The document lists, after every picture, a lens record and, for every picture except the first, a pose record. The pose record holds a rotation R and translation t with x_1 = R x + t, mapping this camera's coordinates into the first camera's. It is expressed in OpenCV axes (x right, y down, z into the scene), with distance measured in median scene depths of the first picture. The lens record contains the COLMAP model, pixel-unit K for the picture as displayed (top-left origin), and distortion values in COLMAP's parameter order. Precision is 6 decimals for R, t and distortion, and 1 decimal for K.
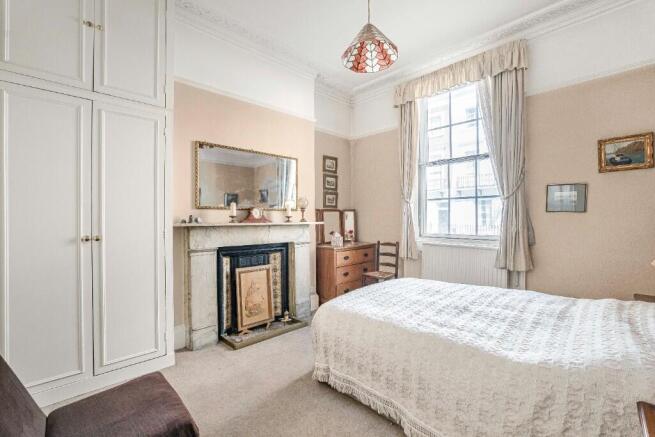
lens RADIAL K [[286.9, 0, 325.8], [0, 286.9, 220.9], [0, 0, 1]] dist [-0.019264, 0.000192]
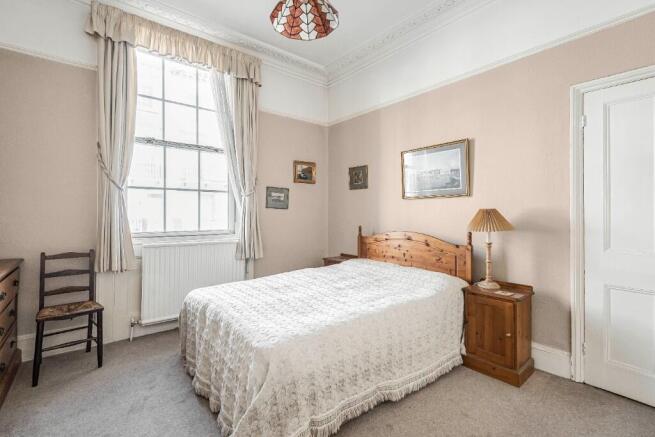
lens RADIAL K [[286.9, 0, 325.8], [0, 286.9, 220.9], [0, 0, 1]] dist [-0.019264, 0.000192]
pose [[0.091150, -0.020757, 0.995621, -0.418144], [0.005884, 0.999777, 0.020305, 0.001052], [-0.995820, 0.004008, 0.091251, 0.554894]]
